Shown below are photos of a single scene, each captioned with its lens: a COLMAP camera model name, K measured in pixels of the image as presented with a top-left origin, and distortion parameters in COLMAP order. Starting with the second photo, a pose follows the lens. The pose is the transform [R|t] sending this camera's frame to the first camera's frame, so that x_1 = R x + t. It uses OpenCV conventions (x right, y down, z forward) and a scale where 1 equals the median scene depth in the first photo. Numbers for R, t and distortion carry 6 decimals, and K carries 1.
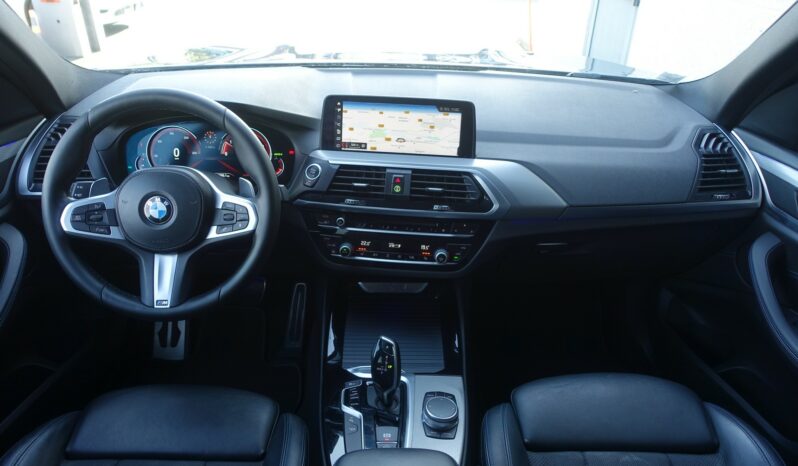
lens RADIAL K [[552.8, 0, 399.0], [0, 552.8, 233.0], [0, 0, 1]] dist [-0.005302, -0.002431]
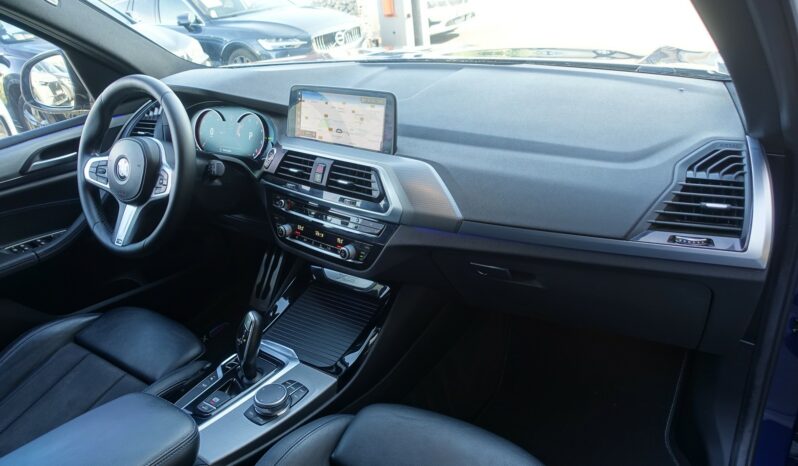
lens RADIAL K [[552.8, 0, 399.0], [0, 552.8, 233.0], [0, 0, 1]] dist [-0.005302, -0.002431]
pose [[0.821922, 0.159521, -0.546807, 0.673930], [-0.165980, 0.985397, 0.037981, -0.042396], [0.544881, 0.059541, 0.836397, 0.236024]]
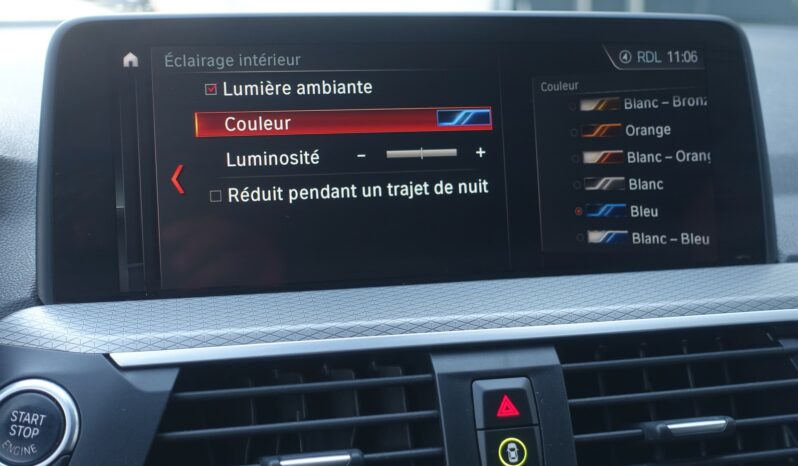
lens RADIAL K [[1084.9, 0, 399.0], [0, 1084.9, 233.0], [0, 0, 1]] dist [0.000097, -0.010803]
pose [[0.939446, -0.090120, 0.330635, -0.152520], [0.162626, 0.966485, -0.198643, -0.083596], [-0.301652, 0.240384, 0.922617, 0.637598]]
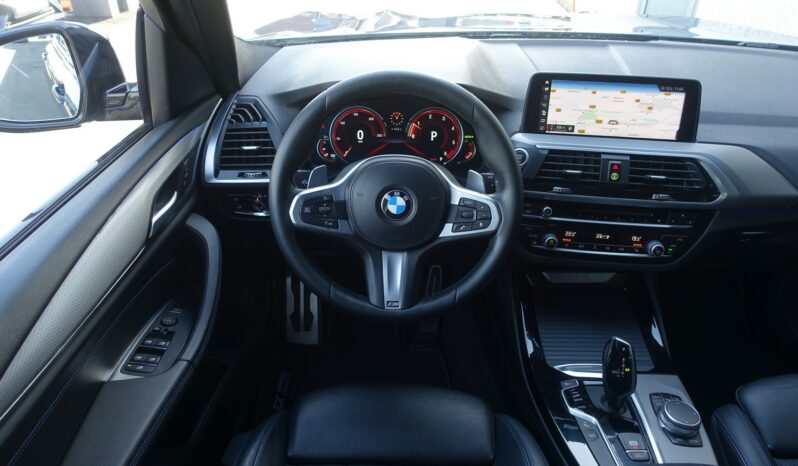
lens RADIAL K [[552.8, 0, 399.0], [0, 552.8, 233.0], [0, 0, 1]] dist [-0.005302, -0.002431]
pose [[0.999894, 0.000853, -0.014535, -0.343017], [0.000167, 0.997549, 0.069977, -0.049074], [0.014559, -0.069972, 0.997443, 0.065065]]
